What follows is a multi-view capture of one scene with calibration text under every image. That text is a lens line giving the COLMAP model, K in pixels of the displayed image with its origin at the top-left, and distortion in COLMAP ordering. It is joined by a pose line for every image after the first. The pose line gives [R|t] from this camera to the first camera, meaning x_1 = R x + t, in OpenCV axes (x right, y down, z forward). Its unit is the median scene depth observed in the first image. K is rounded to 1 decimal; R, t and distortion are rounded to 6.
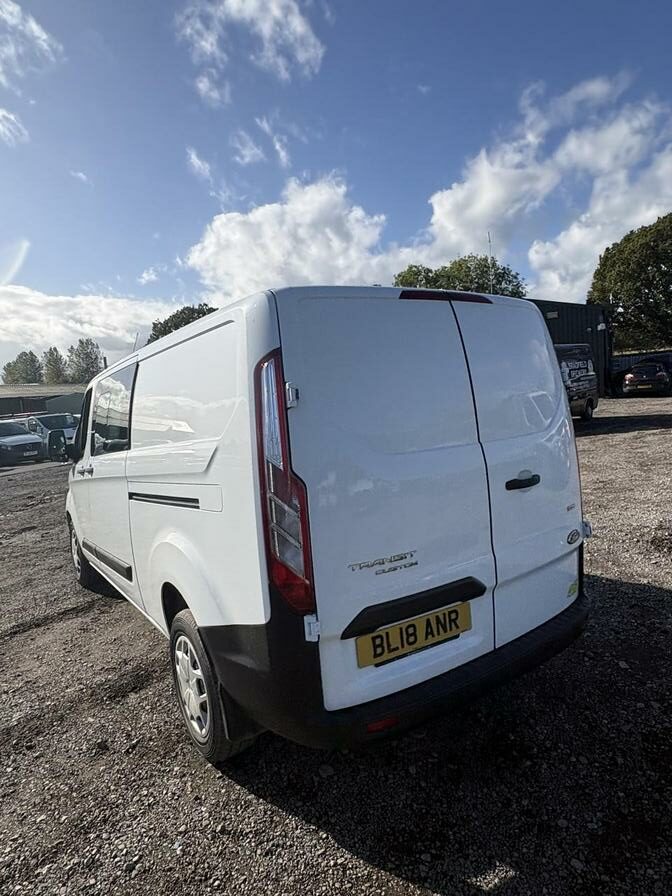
lens RADIAL K [[543.2, 0, 334.4], [0, 543.2, 455.0], [0, 0, 1]] dist [0.002848, 0.001622]
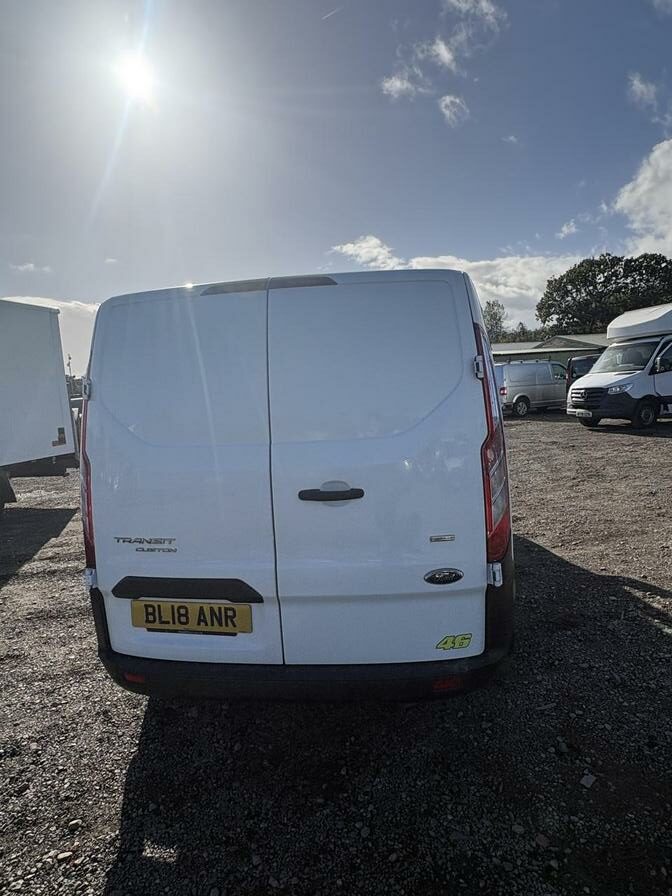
lens RADIAL K [[539.1, 0, 336.0], [0, 539.1, 448.0], [0, 0, 1]] dist [-0.003507, -0.000070]
pose [[0.743203, 0.111298, -0.659744, 0.116729], [-0.068564, 0.993545, 0.090372, -0.013012], [0.665544, -0.021930, 0.746036, 0.046751]]
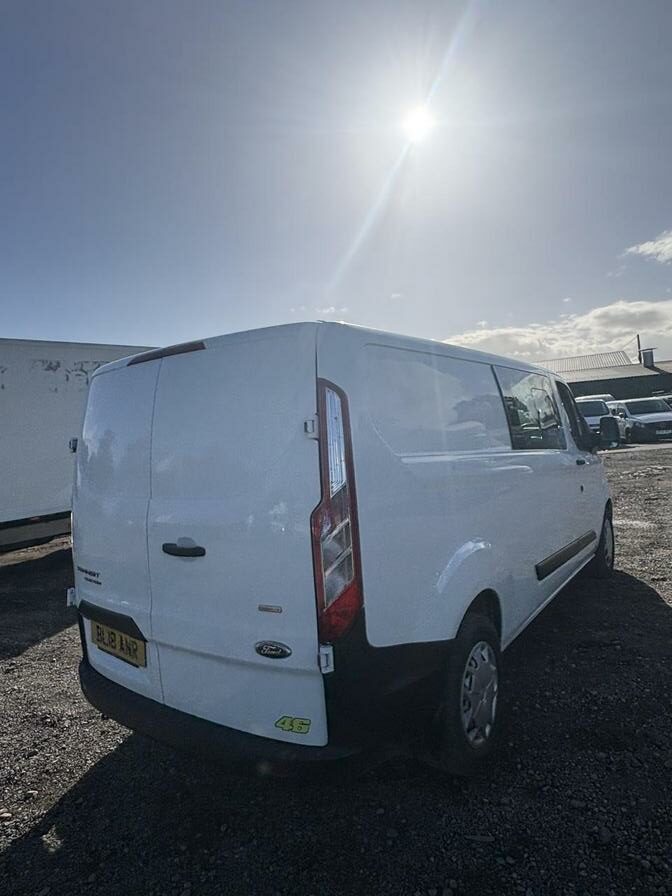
lens RADIAL K [[539.1, 0, 336.0], [0, 539.1, 448.0], [0, 0, 1]] dist [-0.003507, -0.000070]
pose [[0.325115, 0.089789, -0.941402, 0.161262], [-0.043456, 0.995849, 0.079974, -0.025822], [0.944675, 0.014909, 0.327668, 0.121091]]
